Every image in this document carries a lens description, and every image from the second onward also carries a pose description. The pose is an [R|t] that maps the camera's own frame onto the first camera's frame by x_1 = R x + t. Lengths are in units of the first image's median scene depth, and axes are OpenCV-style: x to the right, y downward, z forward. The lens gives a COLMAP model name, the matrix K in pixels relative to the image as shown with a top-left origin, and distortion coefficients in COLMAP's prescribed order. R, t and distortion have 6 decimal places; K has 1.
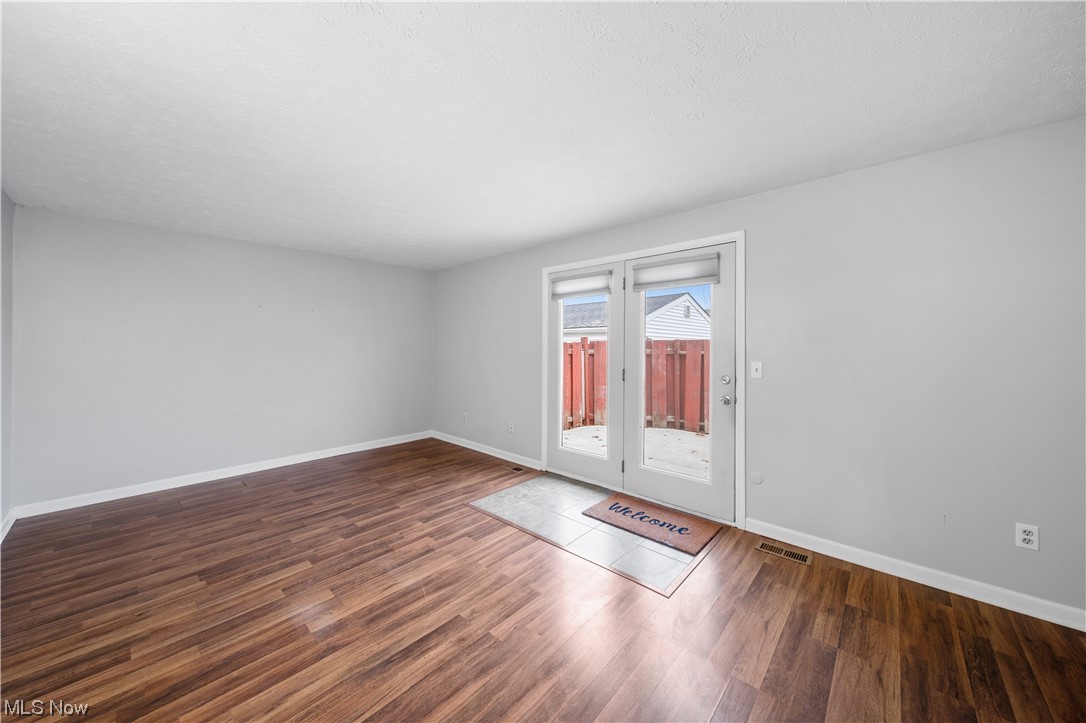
lens RADIAL K [[381.0, 0, 542.4], [0, 381.0, 352.0], [0, 0, 1]] dist [0.003565, -0.001731]
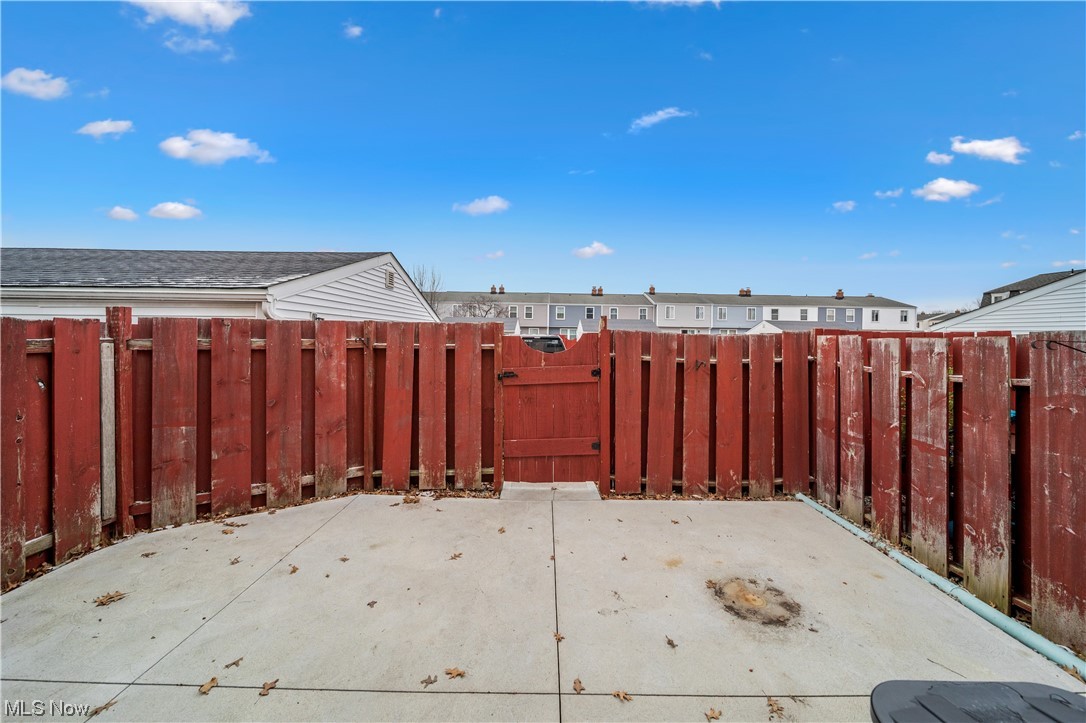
lens RADIAL K [[381.0, 0, 551.9], [0, 381.0, 330.2], [0, 0, 1]] dist [0.003565, -0.001731]
pose [[0.740653, 0.013237, 0.671758, 0.183033], [-0.003527, 0.999869, -0.015814, -0.011672], [-0.671879, 0.009343, 0.740602, 0.432243]]
